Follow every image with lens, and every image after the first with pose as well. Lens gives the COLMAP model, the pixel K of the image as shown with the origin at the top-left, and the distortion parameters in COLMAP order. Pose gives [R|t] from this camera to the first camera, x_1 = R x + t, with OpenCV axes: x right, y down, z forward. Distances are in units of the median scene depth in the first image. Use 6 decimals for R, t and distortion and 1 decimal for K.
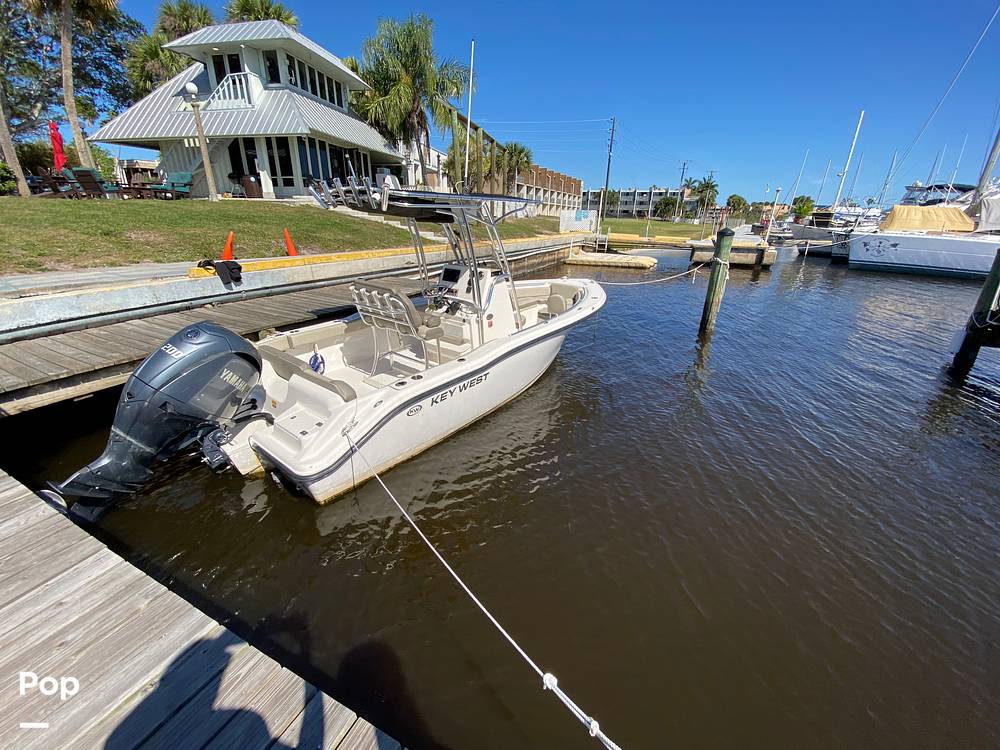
lens RADIAL K [[404.4, 0, 495.8], [0, 404.4, 377.5], [0, 0, 1]] dist [0.029434, -0.022333]
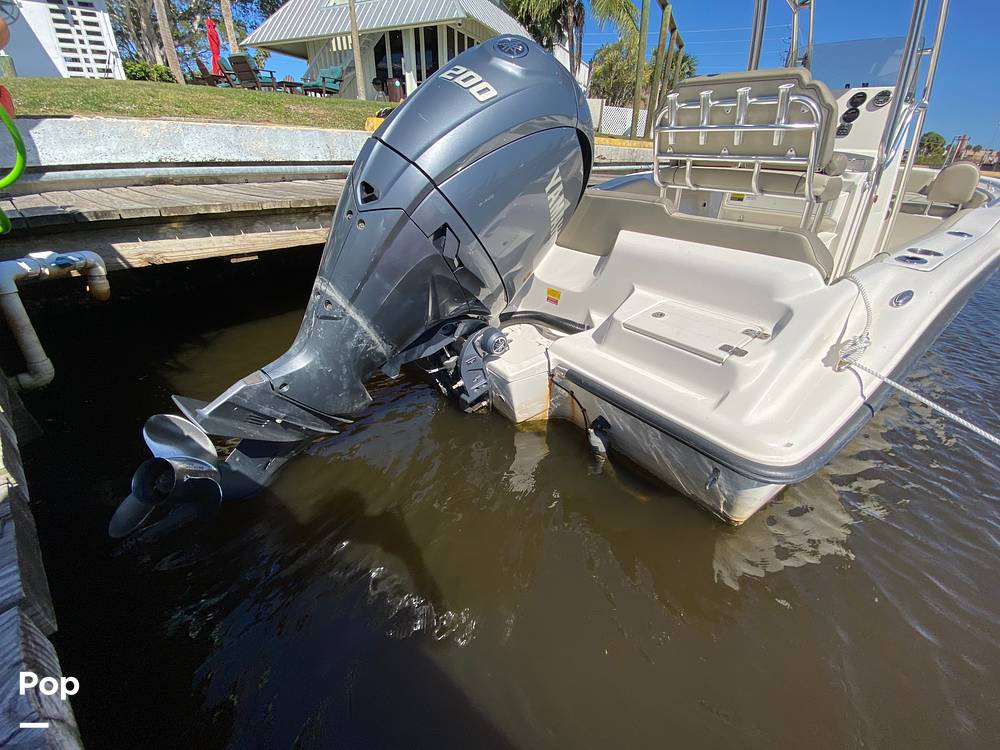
lens RADIAL K [[410.9, 0, 505.3], [0, 410.9, 374.5], [0, 0, 1]] dist [0.020595, -0.018855]
pose [[0.972356, 0.113875, -0.203854, -0.106401], [-0.090885, 0.988748, 0.118819, 0.023812], [0.215090, -0.097007, 0.971764, 0.101493]]
